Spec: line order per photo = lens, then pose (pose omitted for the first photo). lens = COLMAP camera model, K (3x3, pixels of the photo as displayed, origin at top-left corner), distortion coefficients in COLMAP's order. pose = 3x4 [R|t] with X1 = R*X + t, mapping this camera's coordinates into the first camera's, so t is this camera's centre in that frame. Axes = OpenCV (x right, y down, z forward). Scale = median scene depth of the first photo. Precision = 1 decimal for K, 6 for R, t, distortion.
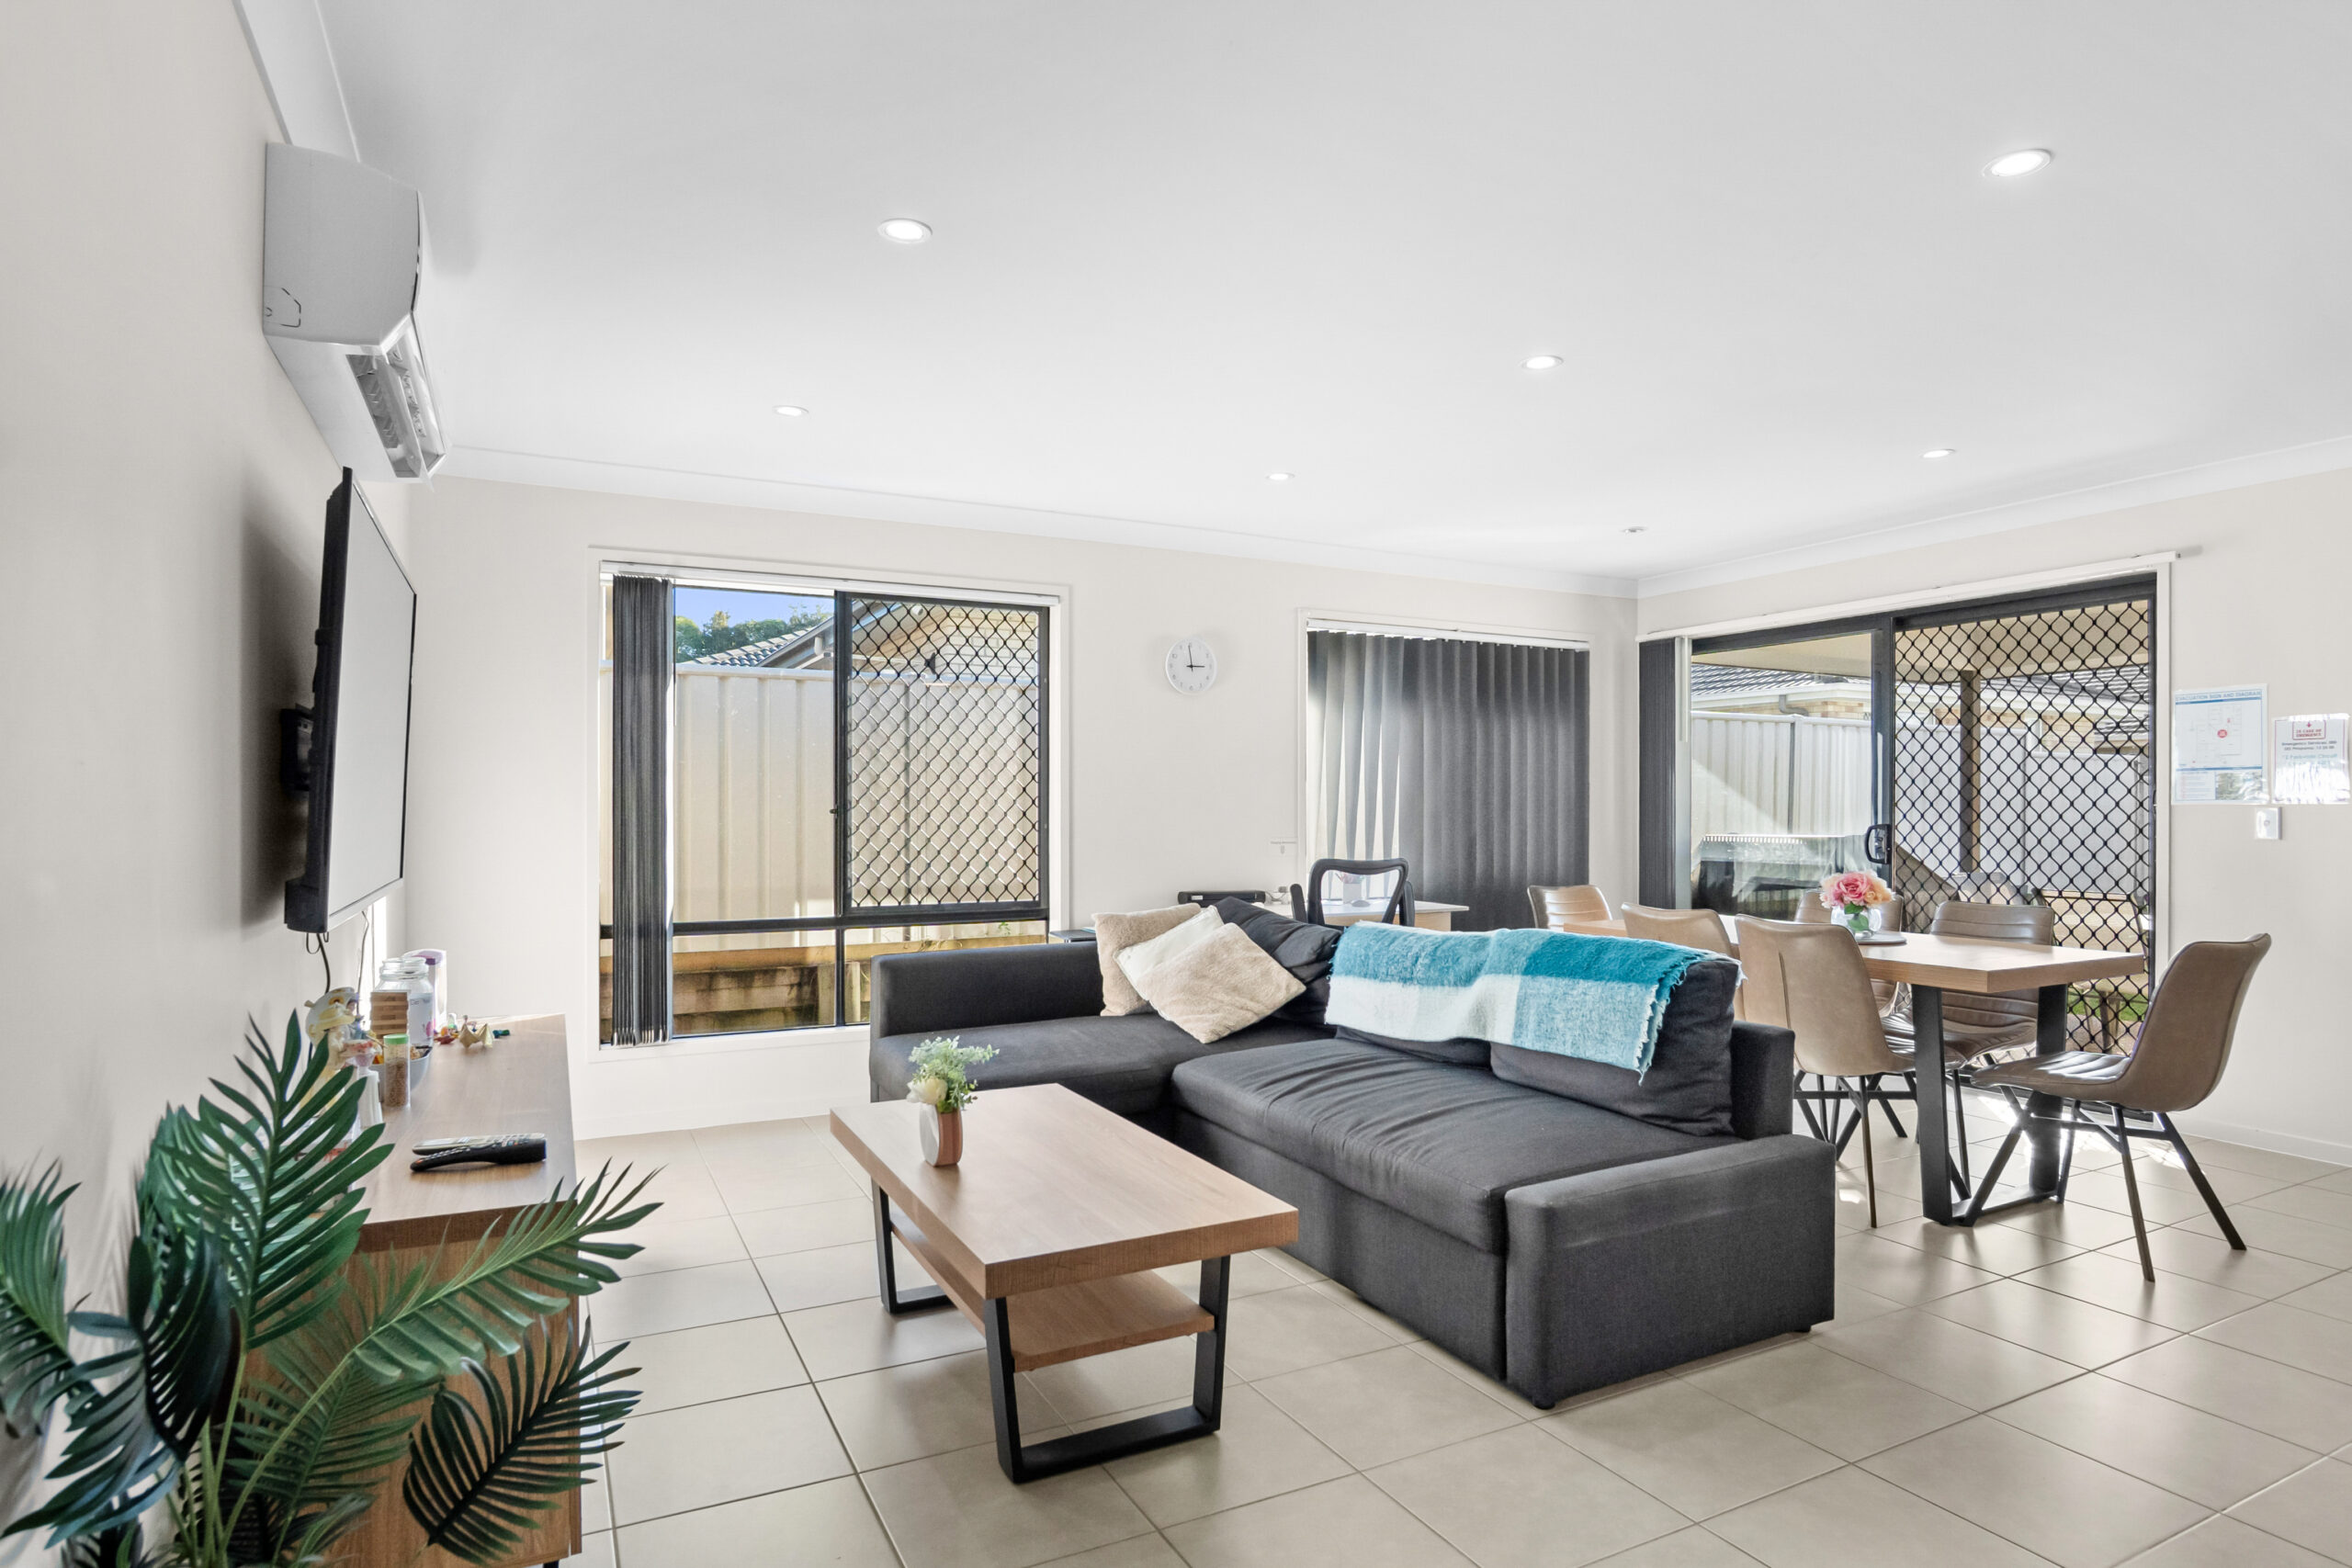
lens RADIAL K [[1277.5, 0, 1173.8], [0, 1277.5, 820.0], [0, 0, 1]] dist [-0.030091, 0.000966]
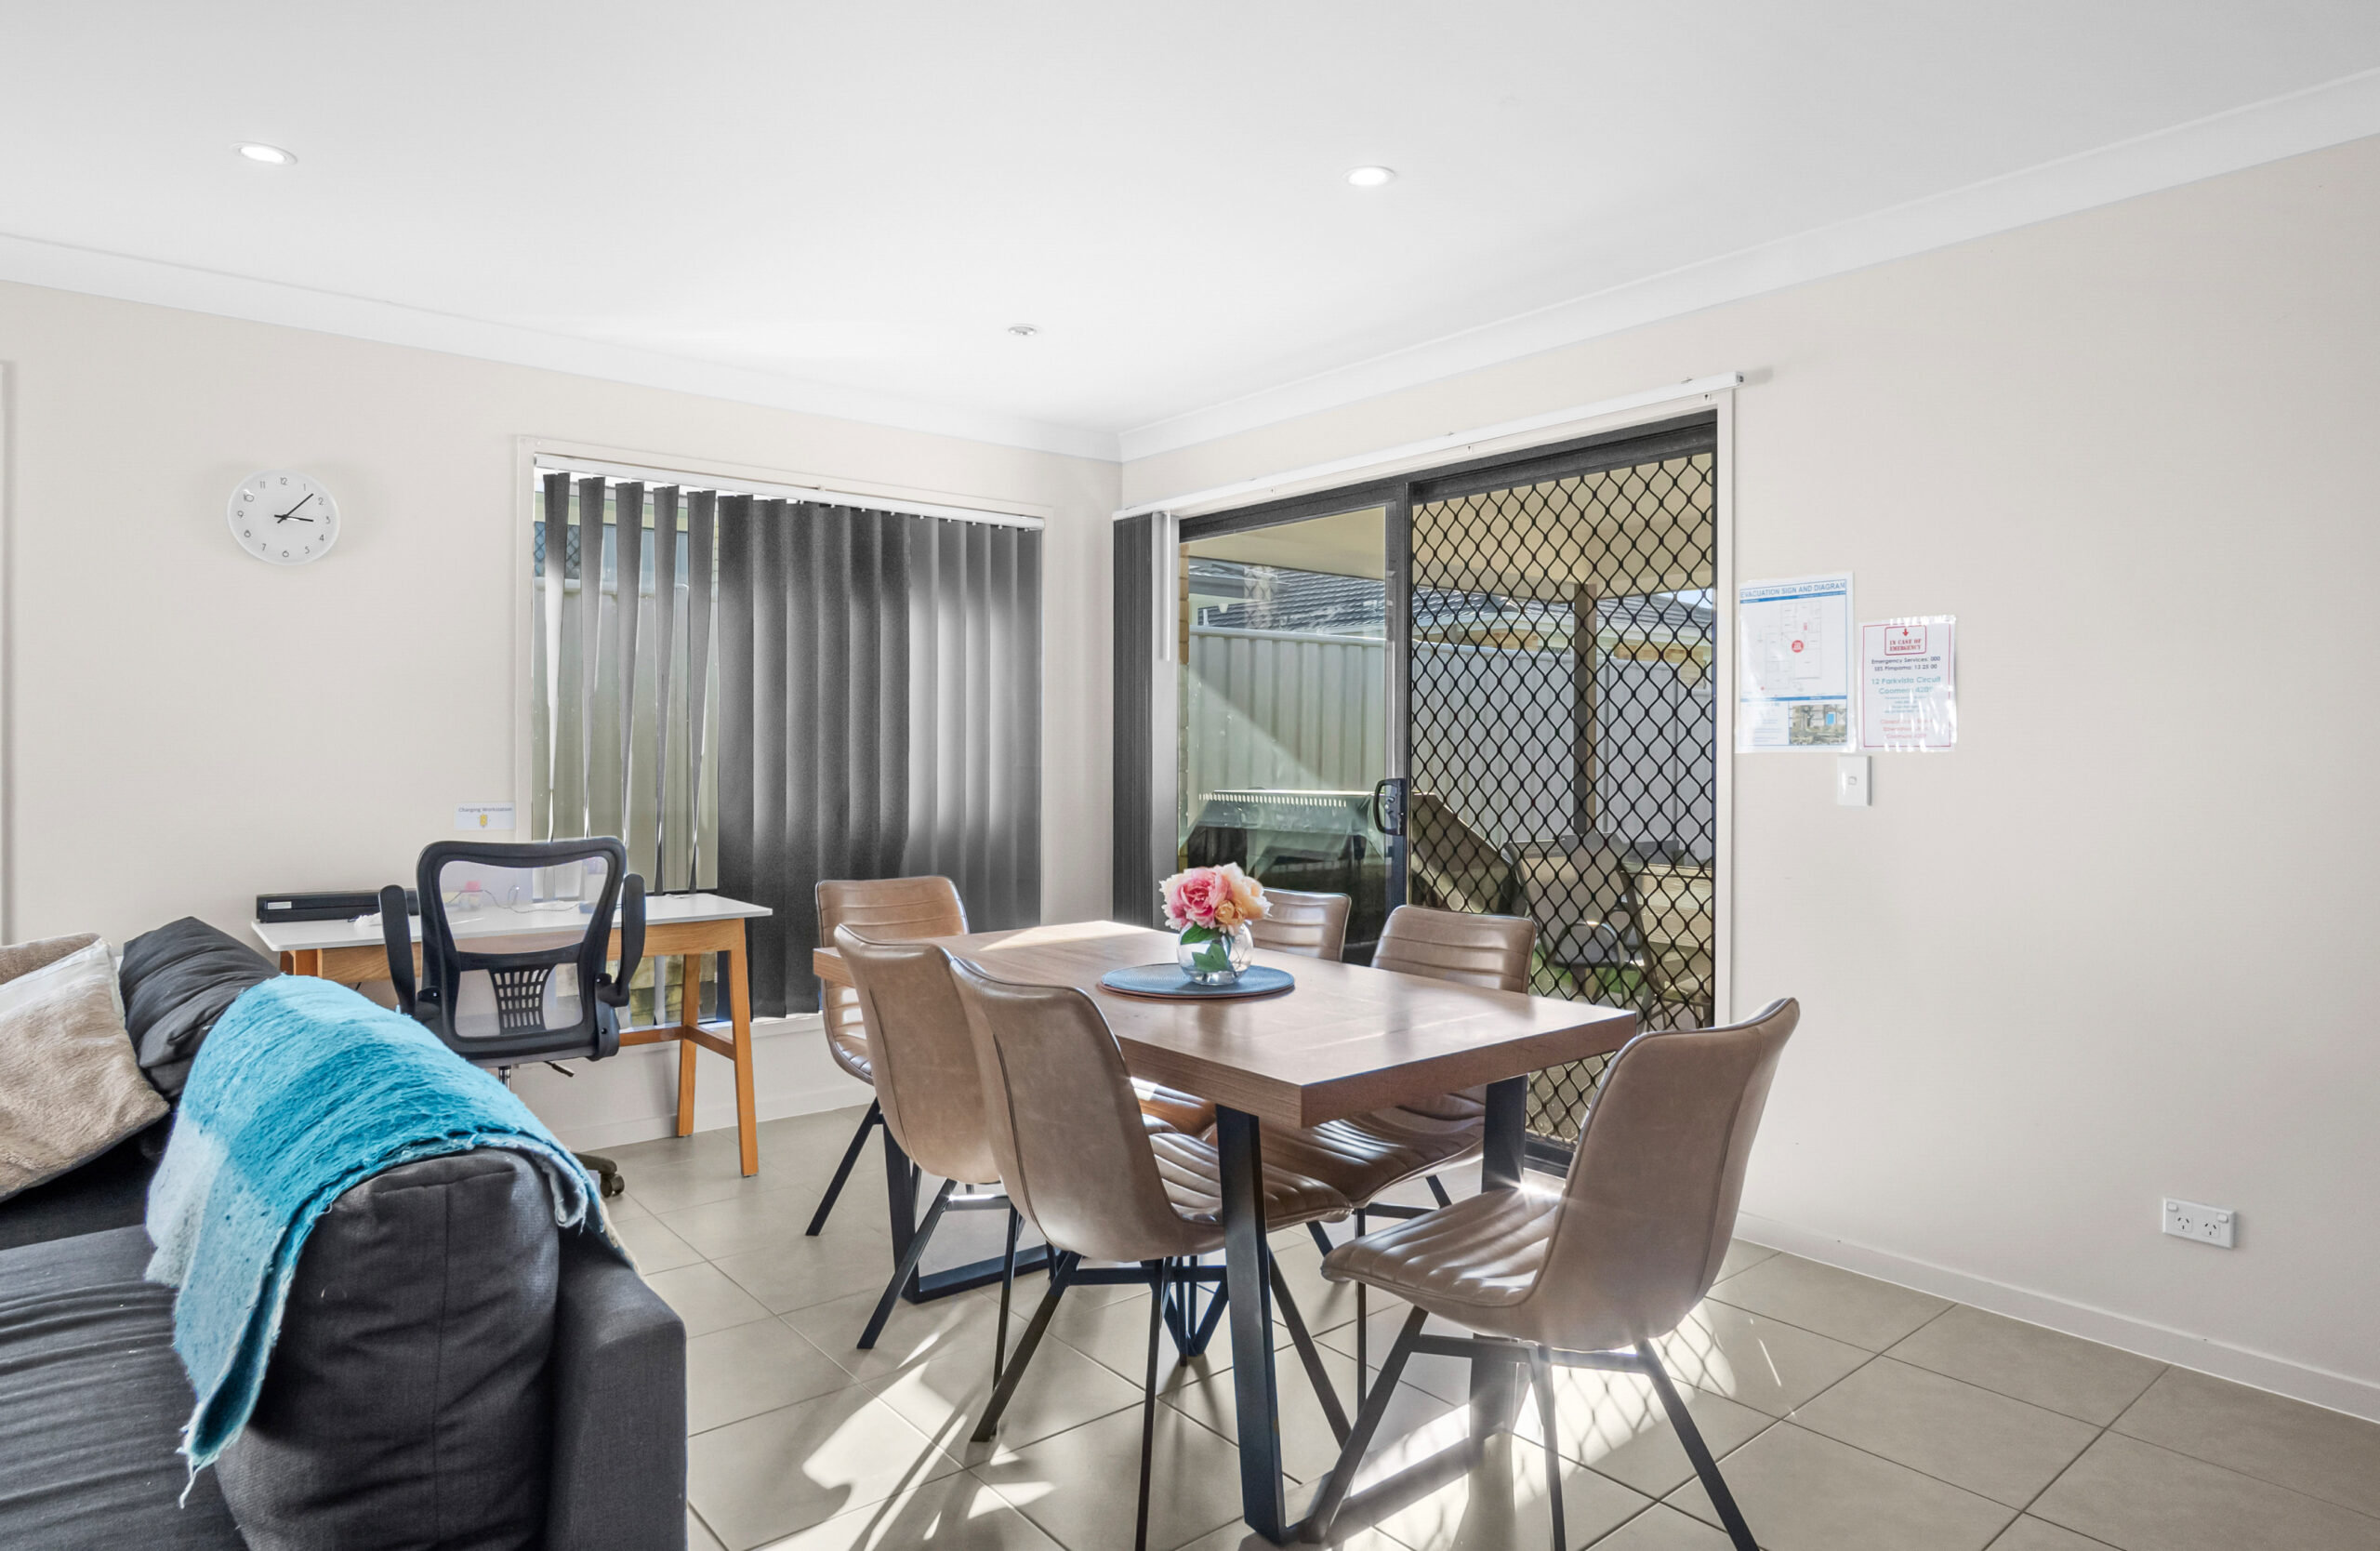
lens RADIAL K [[1415.6, 0, 1190.0], [0, 1415.6, 775.5], [0, 0, 1]] dist [-0.056737, 0.000400]
pose [[0.973319, -0.003119, 0.229434, 0.320039], [0.001479, 0.999972, 0.007319, -0.004842], [-0.229450, -0.006784, 0.973297, 0.314910]]
